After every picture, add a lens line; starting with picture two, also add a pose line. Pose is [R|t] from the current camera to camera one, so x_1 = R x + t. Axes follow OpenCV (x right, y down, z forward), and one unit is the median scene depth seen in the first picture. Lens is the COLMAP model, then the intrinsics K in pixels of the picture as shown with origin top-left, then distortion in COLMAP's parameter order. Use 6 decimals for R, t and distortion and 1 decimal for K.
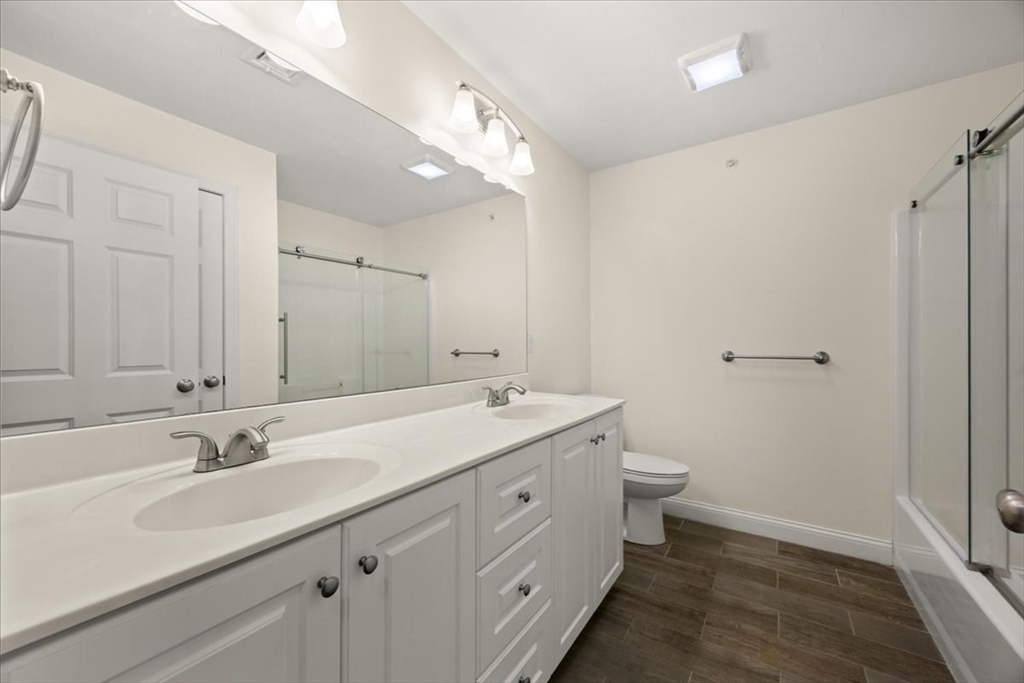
lens RADIAL K [[402.9, 0, 508.0], [0, 402.9, 346.5], [0, 0, 1]] dist [0.014474, -0.000707]
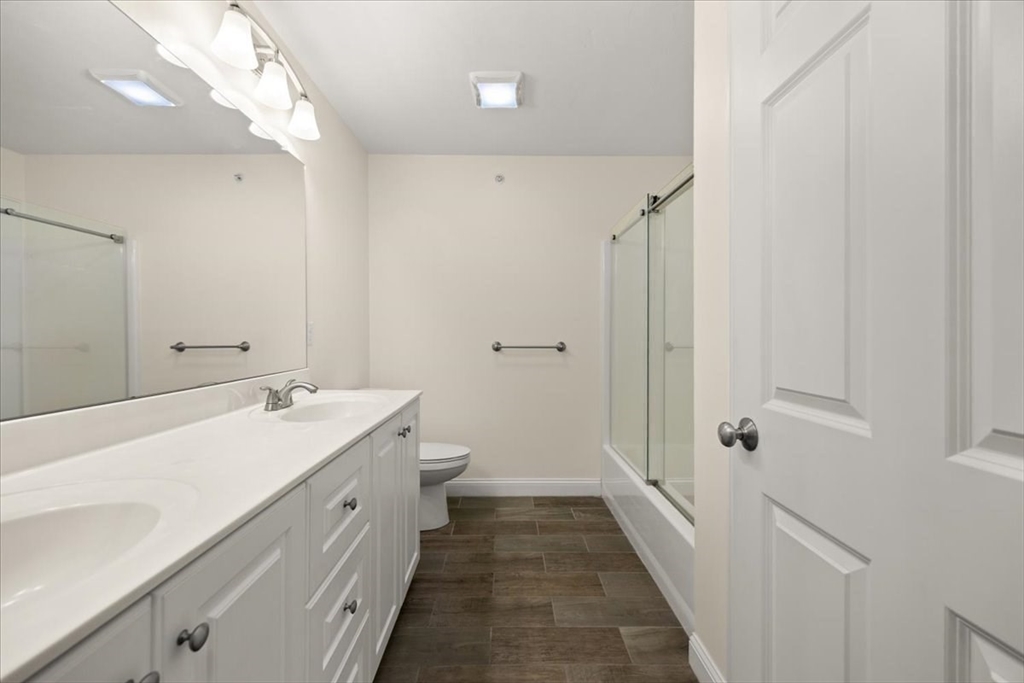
lens RADIAL K [[410.9, 0, 507.9], [0, 410.9, 340.8], [0, 0, 1]] dist [0.011389, -0.000390]
pose [[0.825894, -0.004084, 0.563810, -0.115702], [0.000989, 0.999983, 0.005795, 0.001755], [-0.563824, -0.004228, 0.825884, 0.029308]]
